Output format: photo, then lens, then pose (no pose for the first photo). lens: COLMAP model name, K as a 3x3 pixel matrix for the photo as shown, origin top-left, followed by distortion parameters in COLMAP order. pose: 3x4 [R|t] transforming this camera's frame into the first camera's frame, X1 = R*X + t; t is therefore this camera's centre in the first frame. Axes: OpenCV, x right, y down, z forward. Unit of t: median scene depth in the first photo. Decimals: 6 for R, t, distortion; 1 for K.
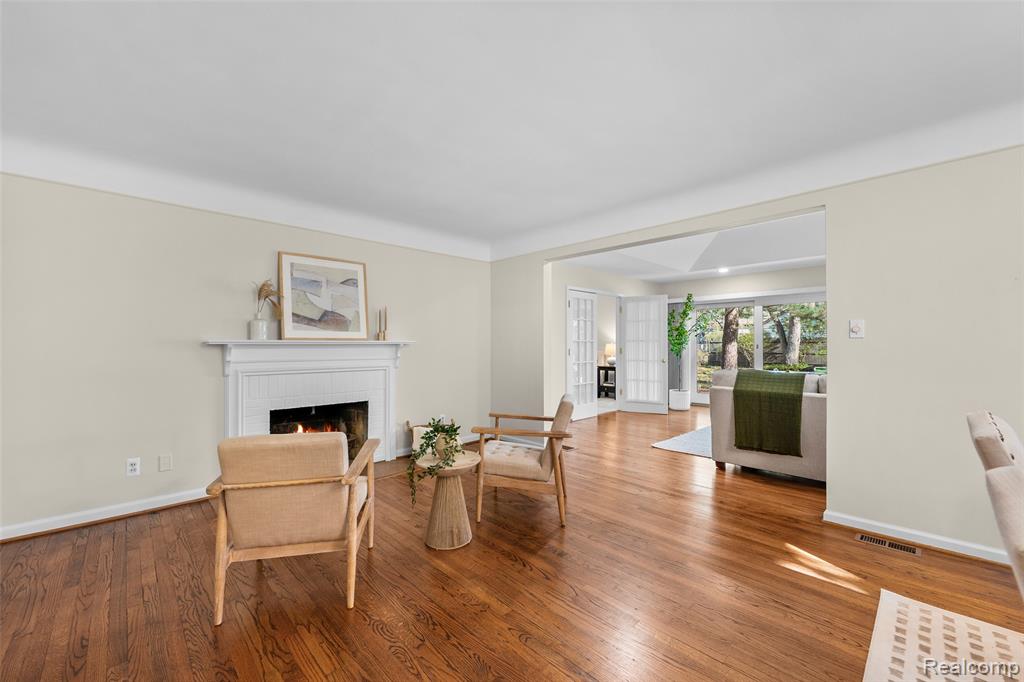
lens RADIAL K [[405.3, 0, 513.3], [0, 405.3, 348.2], [0, 0, 1]] dist [-0.002861, -0.000168]
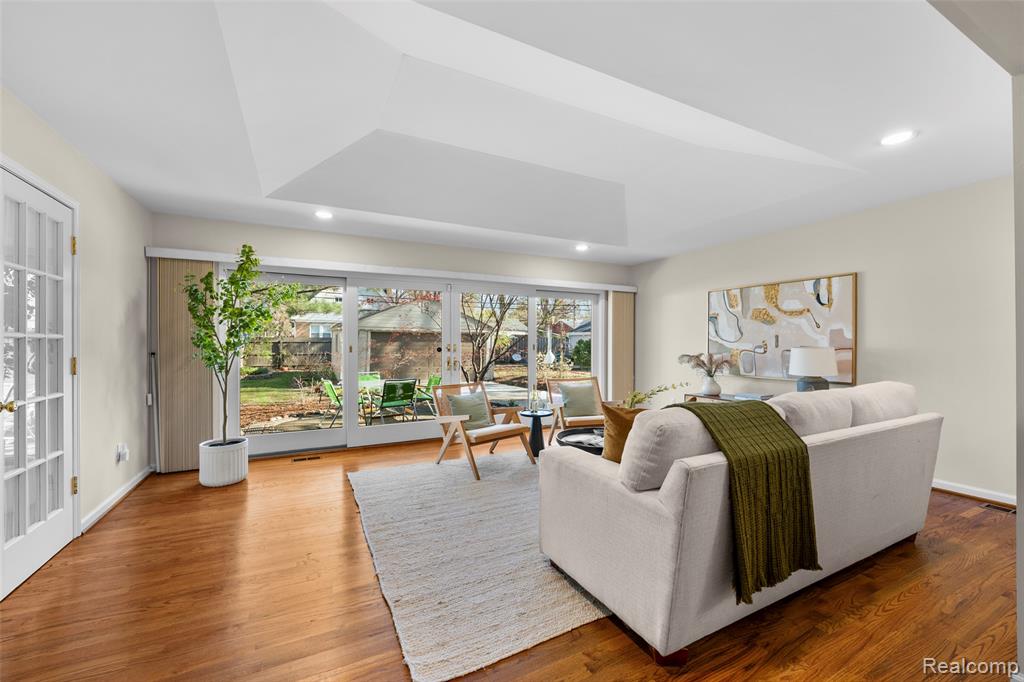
lens RADIAL K [[405.3, 0, 503.3], [0, 405.3, 342.4], [0, 0, 1]] dist [-0.002861, -0.000168]
pose [[0.299879, 0.003804, 0.953970, 0.114735], [0.010807, 0.999914, -0.007384, -0.015588], [-0.953916, 0.012524, 0.299812, 1.146208]]
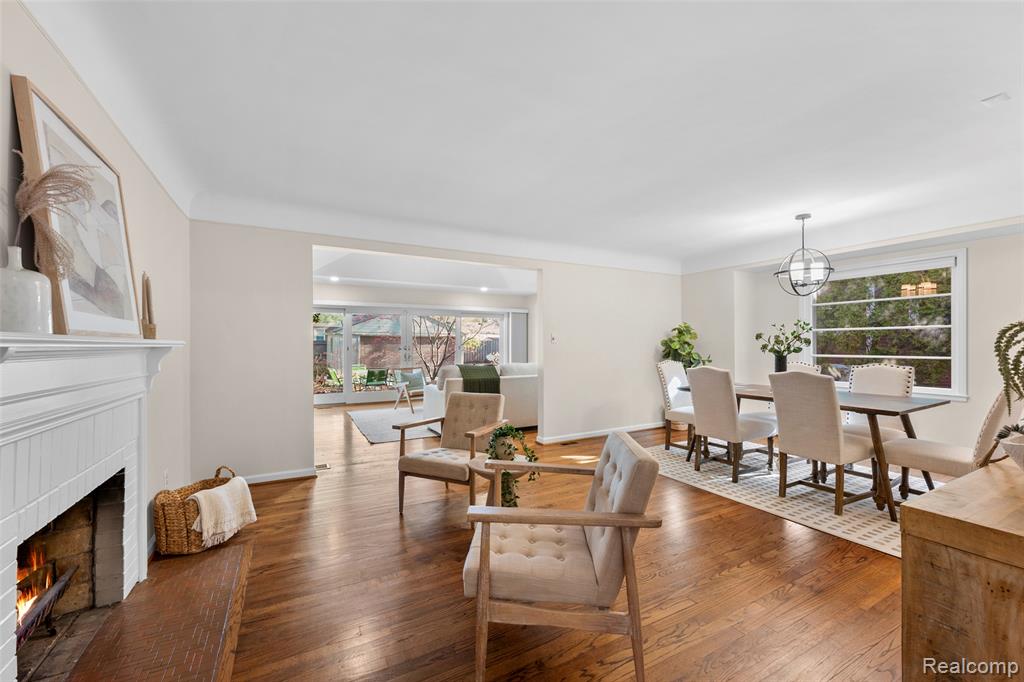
lens RADIAL K [[405.3, 0, 506.6], [0, 405.3, 343.0], [0, 0, 1]] dist [-0.002861, -0.000168]
pose [[0.271425, 0.007073, 0.962434, -0.770976], [0.012788, 0.999858, -0.010955, -0.004329], [-0.962375, 0.015281, 0.271296, 0.501473]]
